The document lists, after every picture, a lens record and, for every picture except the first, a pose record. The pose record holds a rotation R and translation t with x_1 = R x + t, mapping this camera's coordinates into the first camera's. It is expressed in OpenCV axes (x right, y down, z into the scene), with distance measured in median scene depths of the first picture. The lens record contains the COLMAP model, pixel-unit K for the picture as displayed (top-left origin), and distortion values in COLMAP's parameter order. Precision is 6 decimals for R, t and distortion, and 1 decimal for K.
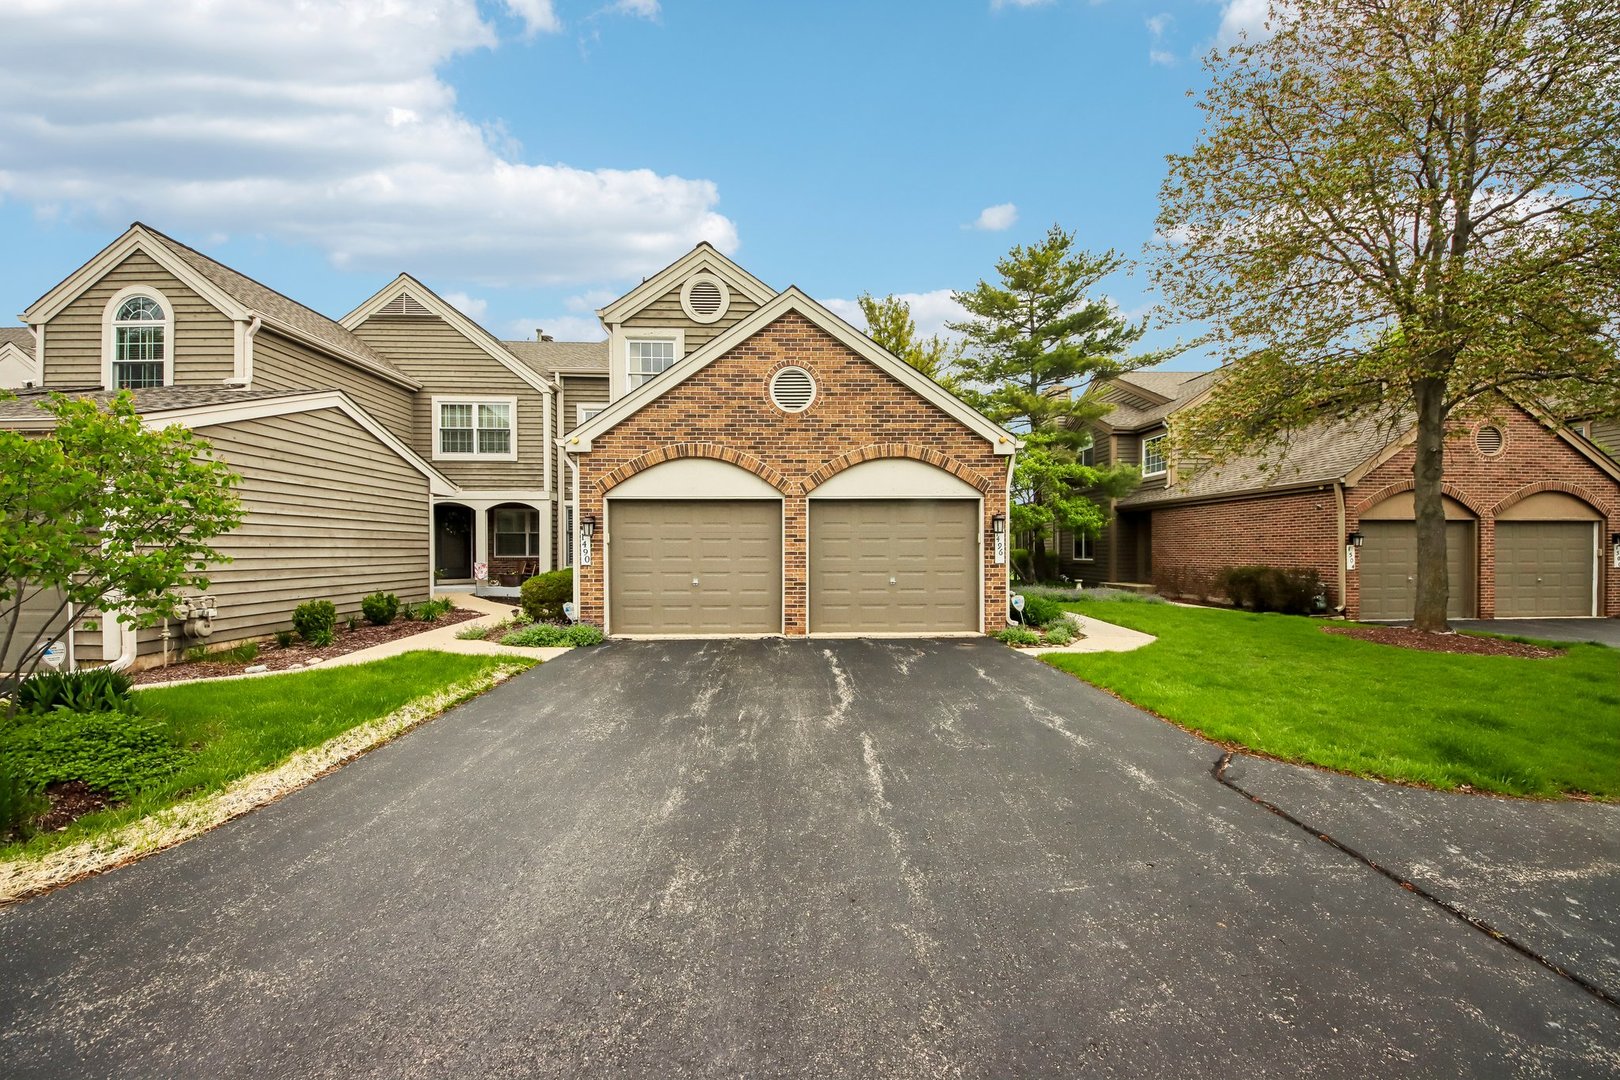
lens RADIAL K [[606.0, 0, 804.9], [0, 606.0, 548.5], [0, 0, 1]] dist [0.037264, -0.024467]
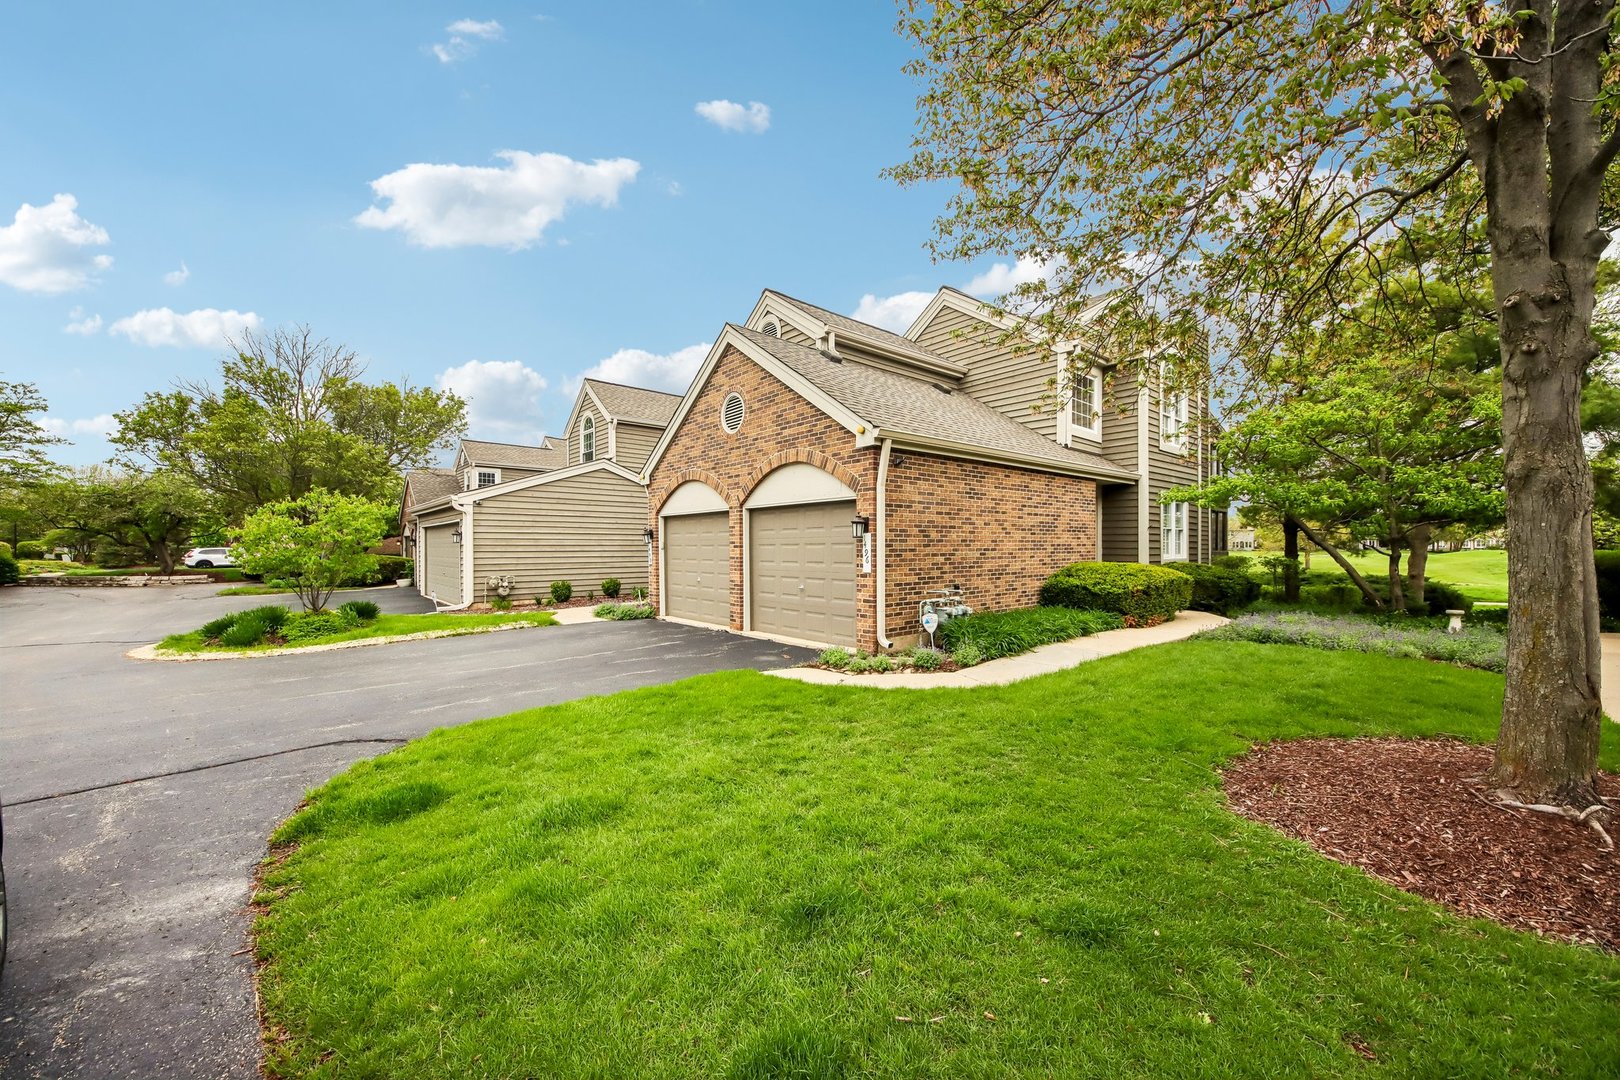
lens RADIAL K [[606.0, 0, 804.9], [0, 606.0, 548.5], [0, 0, 1]] dist [0.037264, -0.024467]
pose [[0.627787, 0.002339, -0.778382, 0.942535], [0.002263, 0.999986, 0.004830, -0.014360], [0.778382, -0.004794, 0.627773, 0.389901]]
